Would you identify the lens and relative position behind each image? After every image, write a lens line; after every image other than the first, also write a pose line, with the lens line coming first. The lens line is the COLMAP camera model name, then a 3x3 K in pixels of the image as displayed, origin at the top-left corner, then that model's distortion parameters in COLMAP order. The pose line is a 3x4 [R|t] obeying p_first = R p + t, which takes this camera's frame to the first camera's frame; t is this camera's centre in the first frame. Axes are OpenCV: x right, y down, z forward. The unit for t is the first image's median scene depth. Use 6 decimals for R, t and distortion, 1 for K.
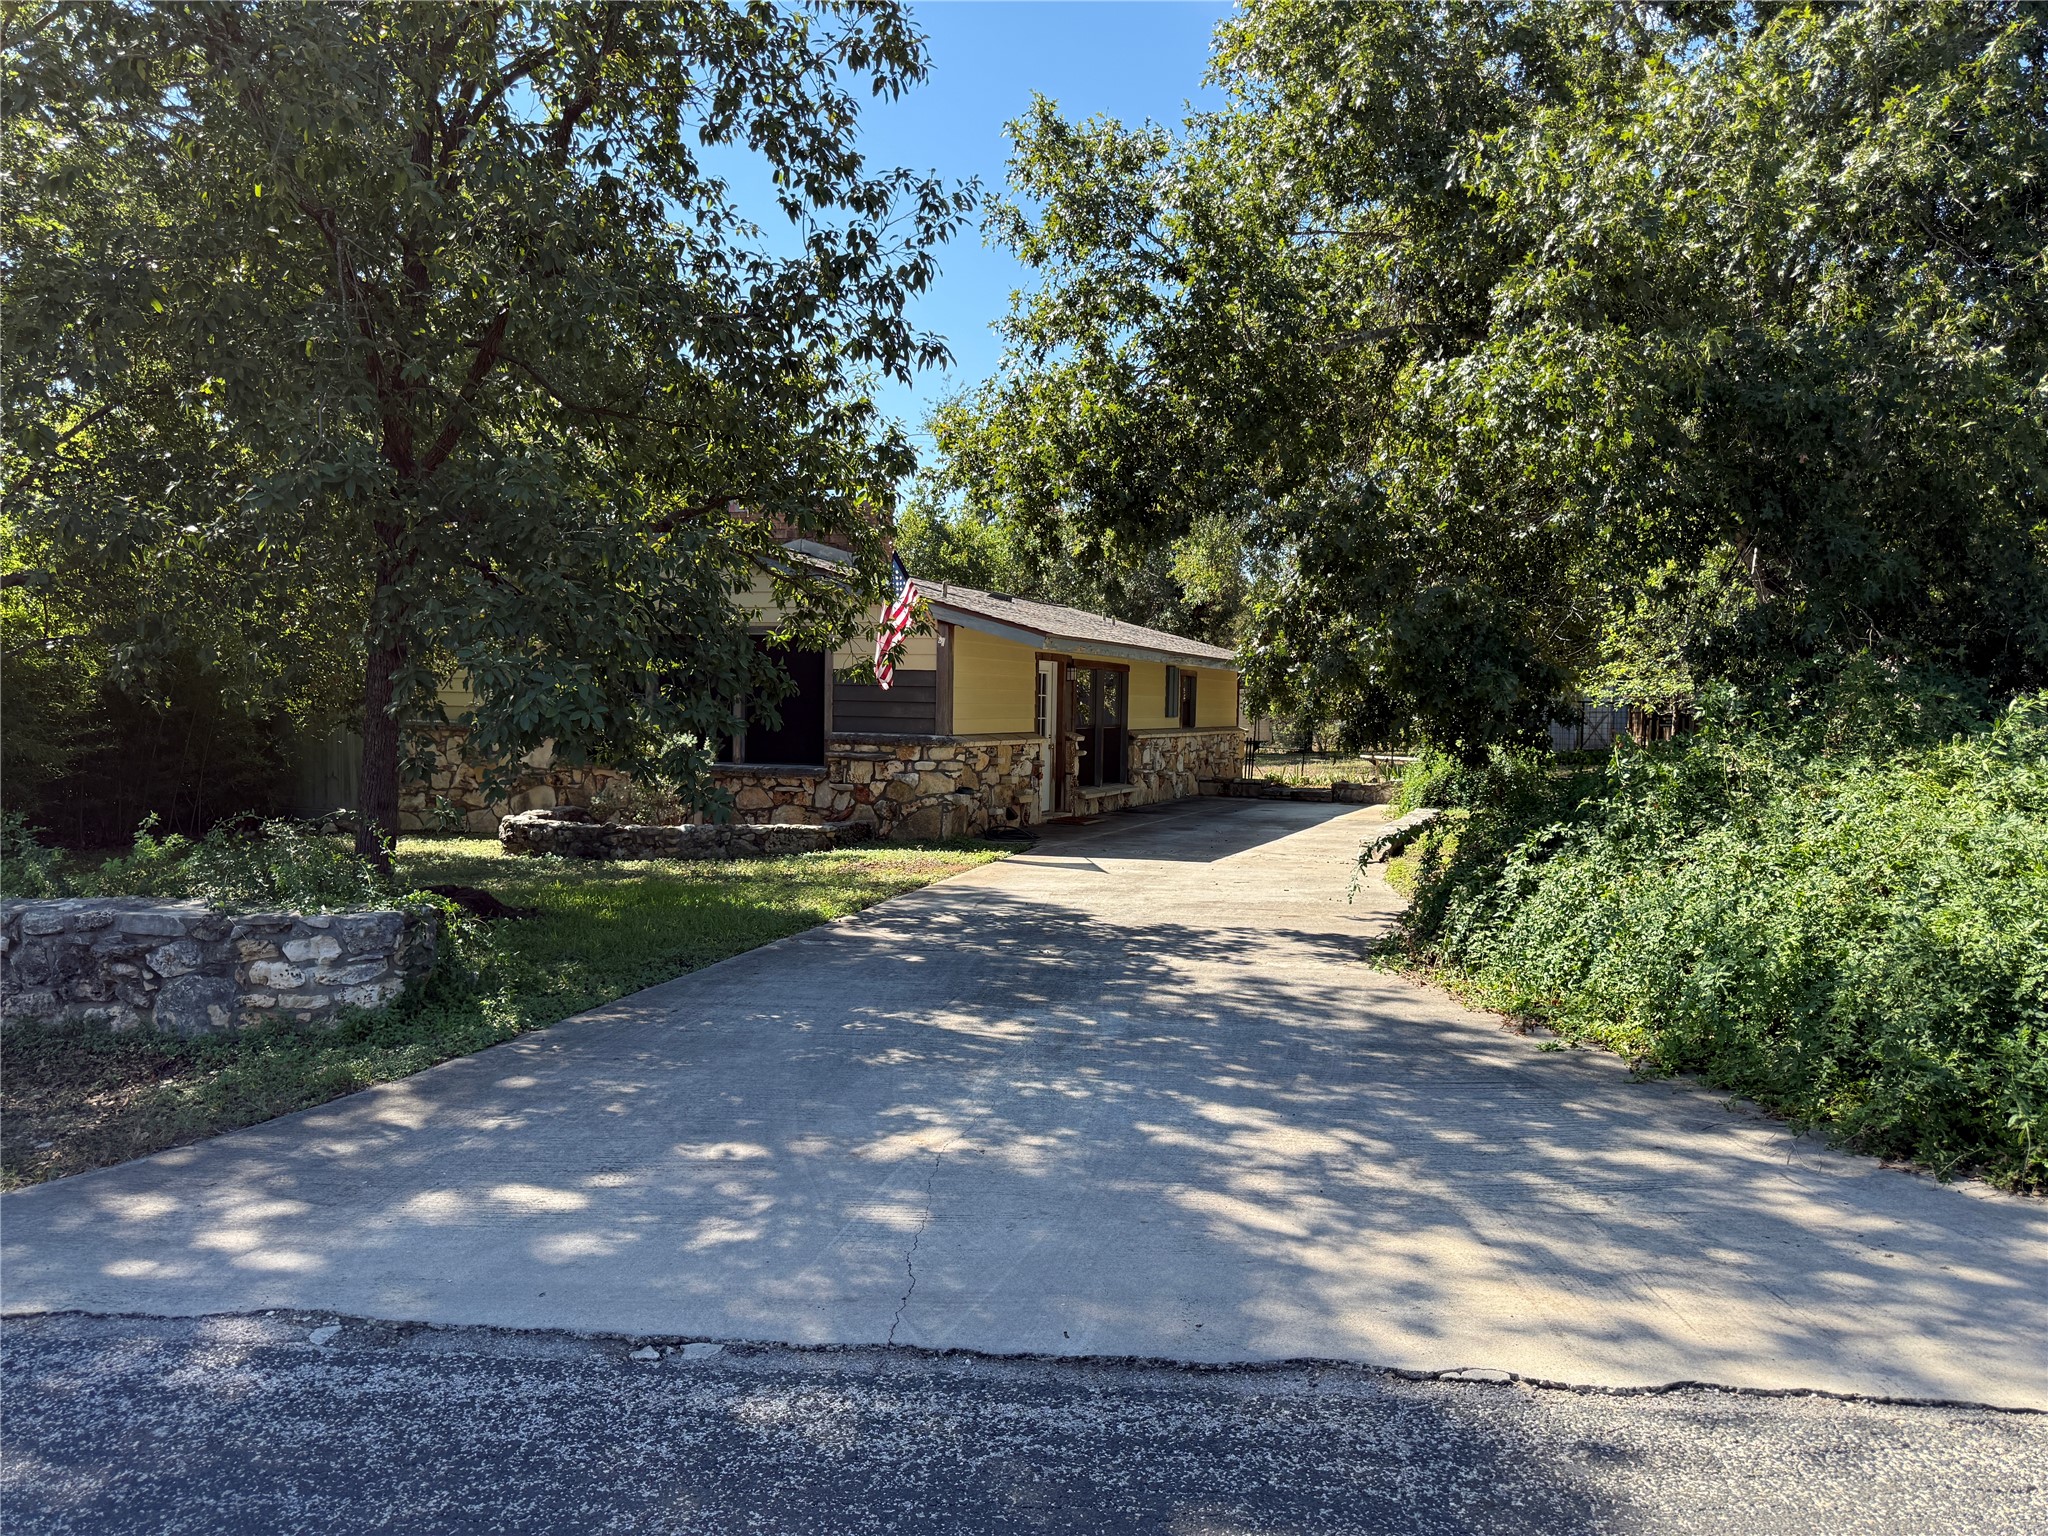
lens RADIAL K [[1435.3, 0, 1021.2], [0, 1435.3, 772.9], [0, 0, 1]] dist [0.160511, -0.280097]
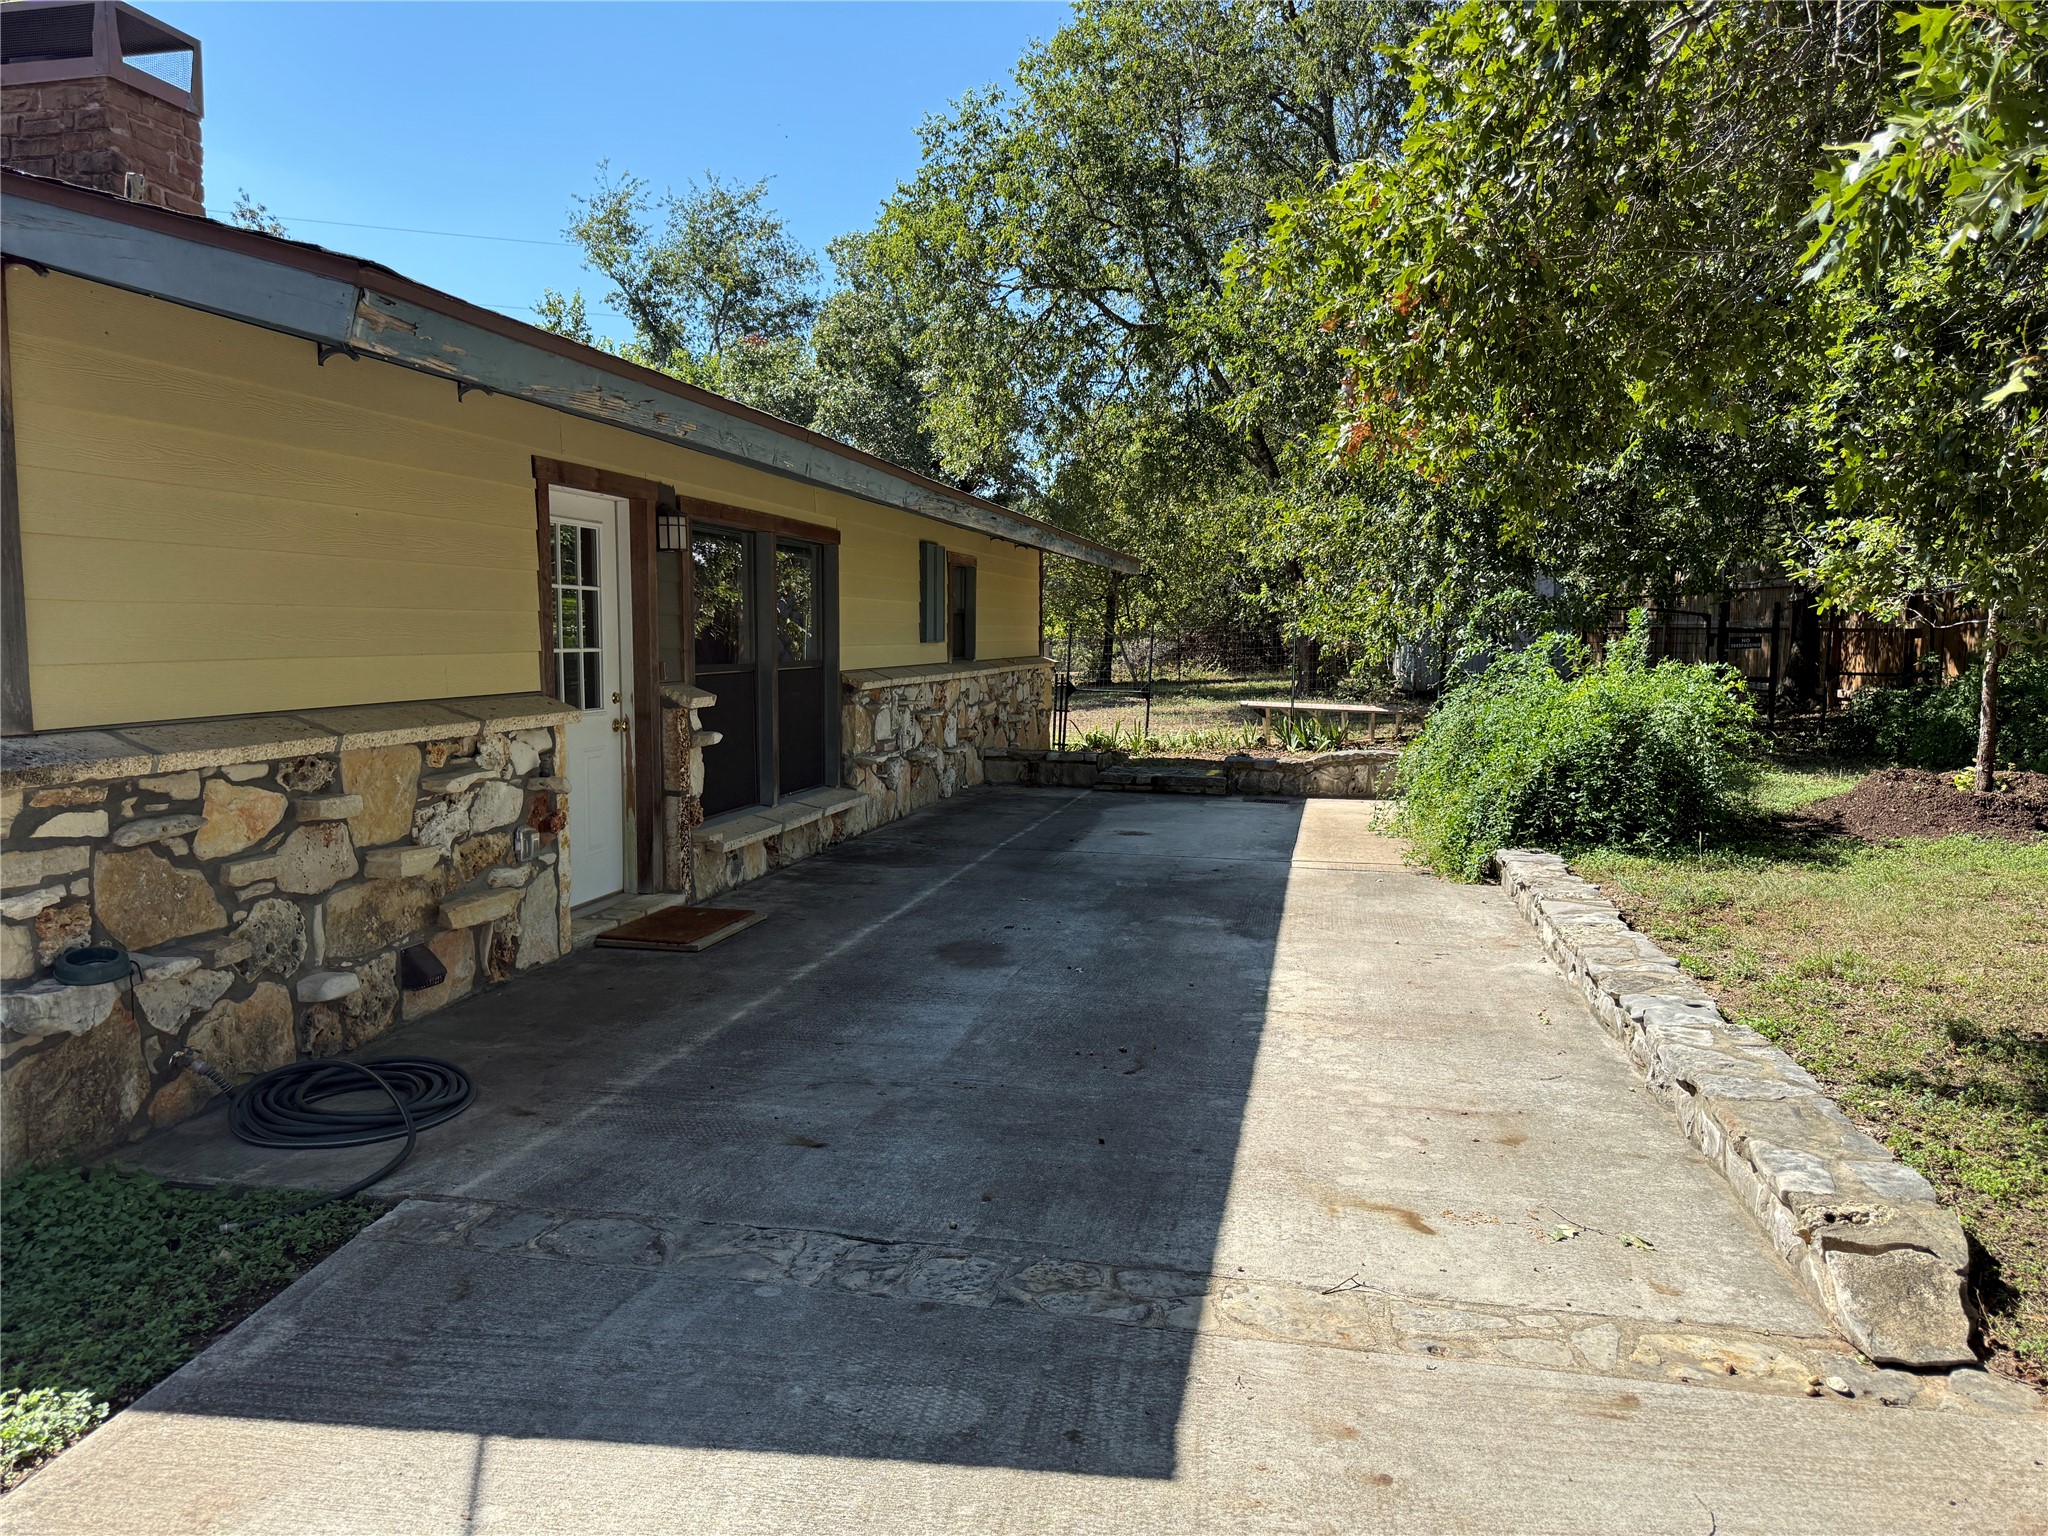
lens RADIAL K [[1435.3, 0, 1021.2], [0, 1435.3, 772.9], [0, 0, 1]] dist [0.160511, -0.280097]
pose [[0.985780, -0.026879, 0.165879, 0.054474], [0.017855, 0.998290, 0.055655, -0.022302], [-0.167091, -0.051902, 0.984574, 0.536154]]
